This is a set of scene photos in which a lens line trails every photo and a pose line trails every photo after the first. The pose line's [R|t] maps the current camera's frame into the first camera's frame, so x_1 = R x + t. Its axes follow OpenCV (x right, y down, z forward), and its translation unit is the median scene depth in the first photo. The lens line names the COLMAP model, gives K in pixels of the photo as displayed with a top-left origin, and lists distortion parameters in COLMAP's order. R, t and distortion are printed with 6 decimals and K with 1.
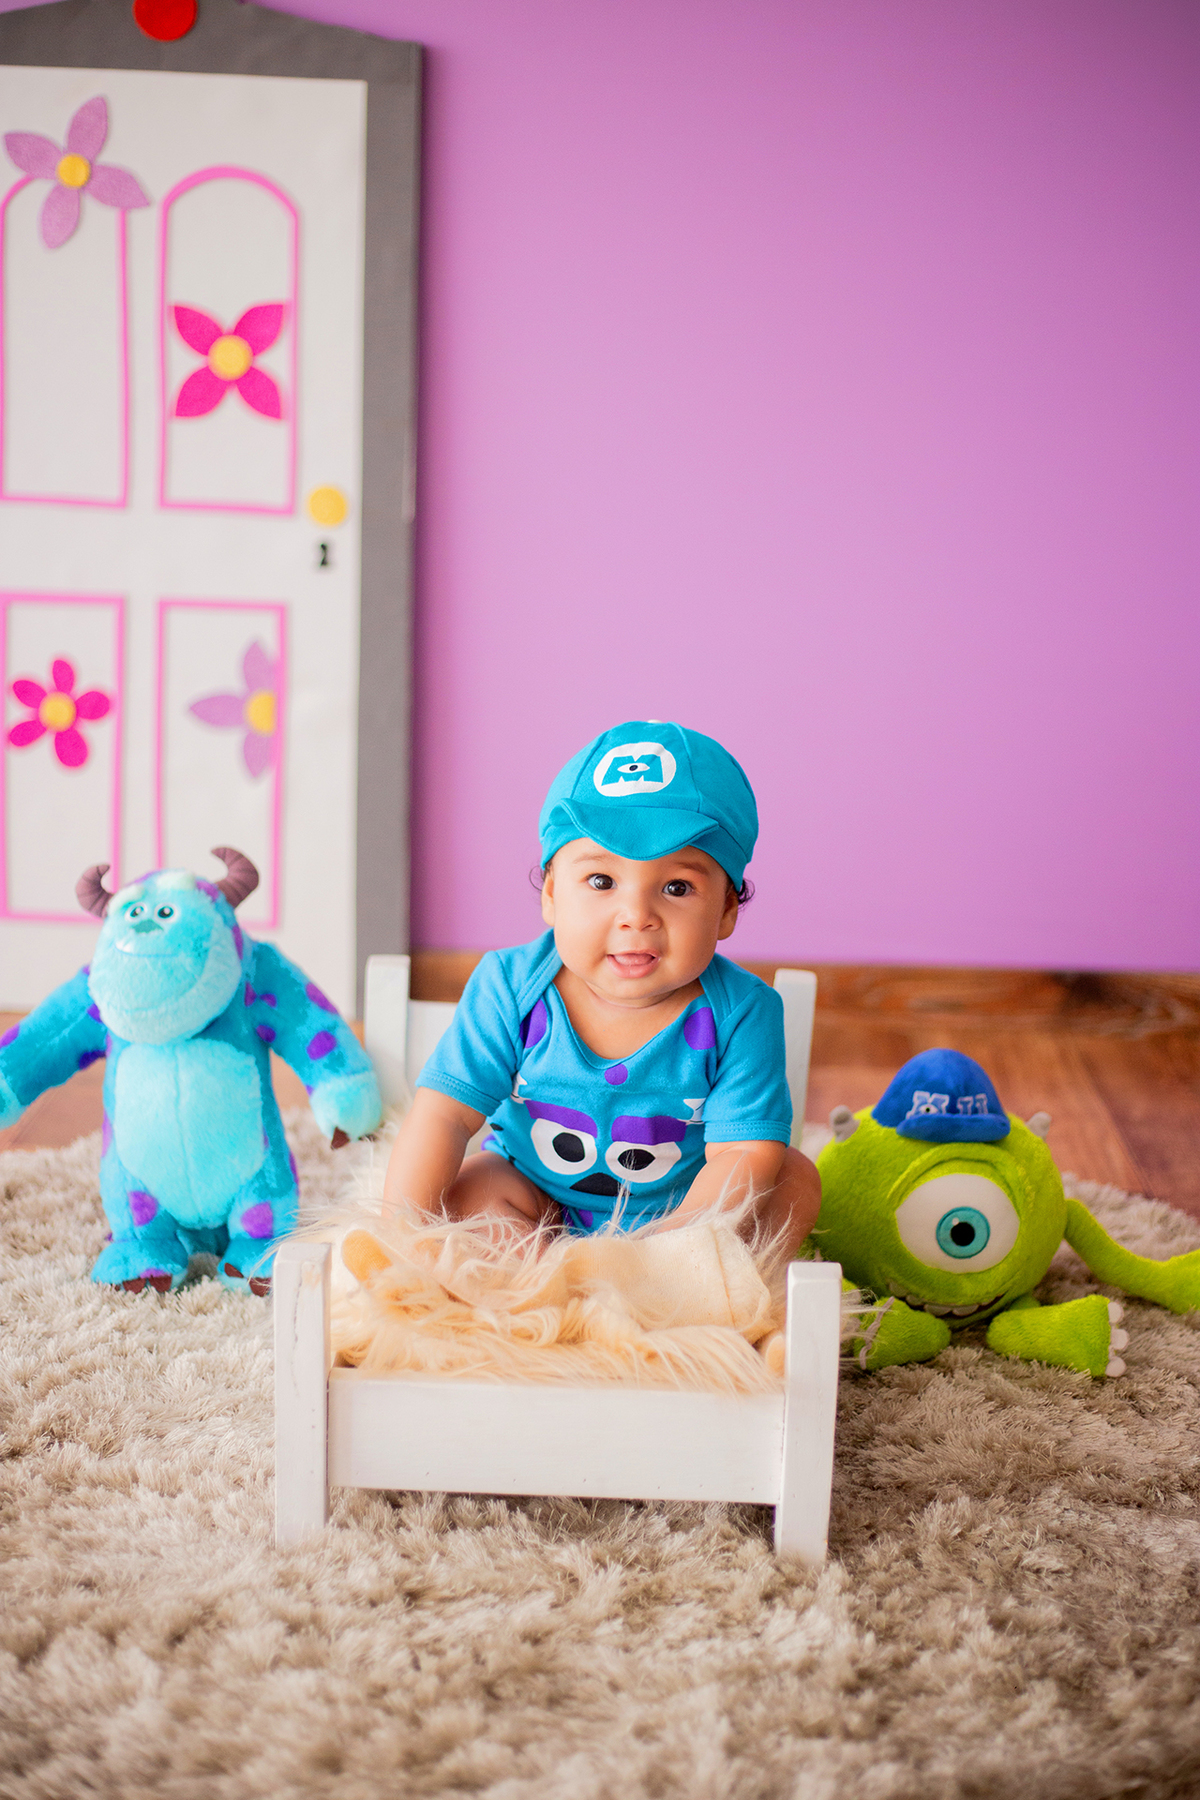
lens RADIAL K [[2594.0, 0, 610.0], [0, 2594.0, 919.5], [0, 0, 1]] dist [-0.130571, 0.000000]
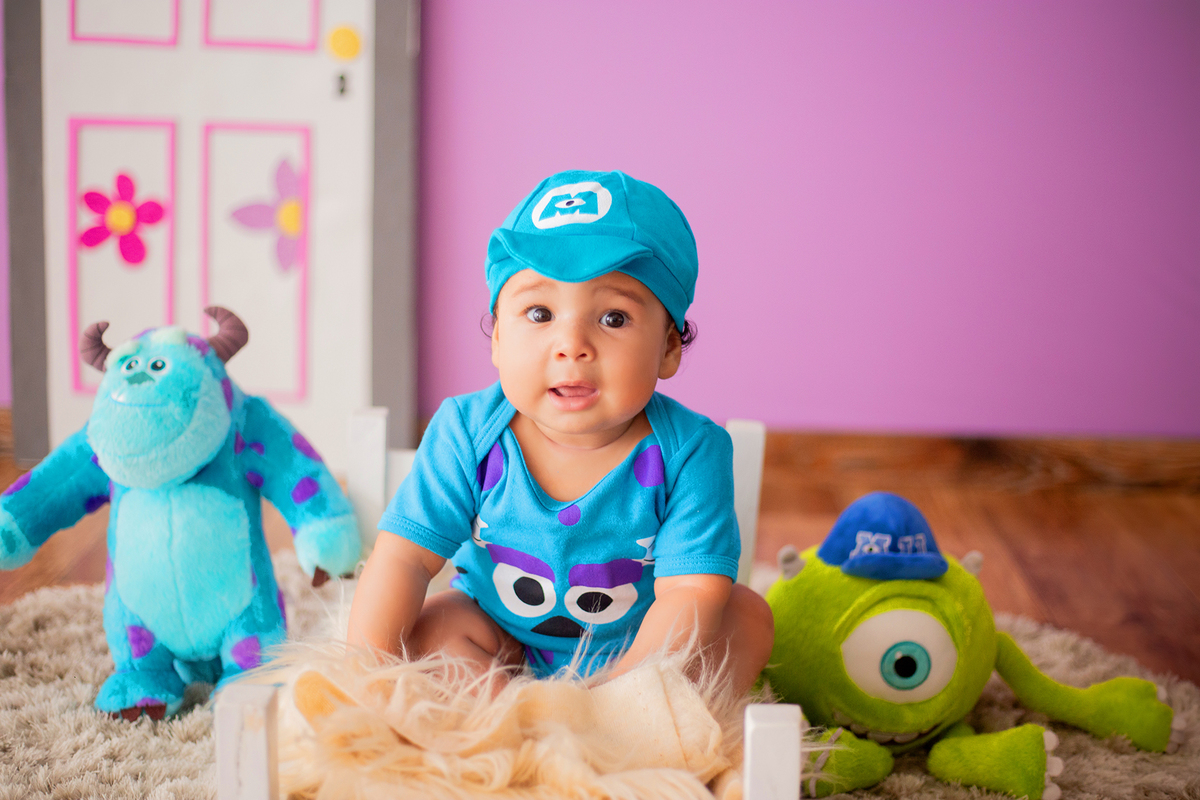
lens RADIAL K [[1729.4, 0, 598.7], [0, 1729.4, 392.9], [0, 0, 1]] dist [-0.130571, 0.000000]
pose [[0.999993, -0.001699, -0.003202, 0.013085], [0.001635, 0.999797, -0.020073, 0.022988], [0.003236, 0.020068, 0.999793, 0.288281]]
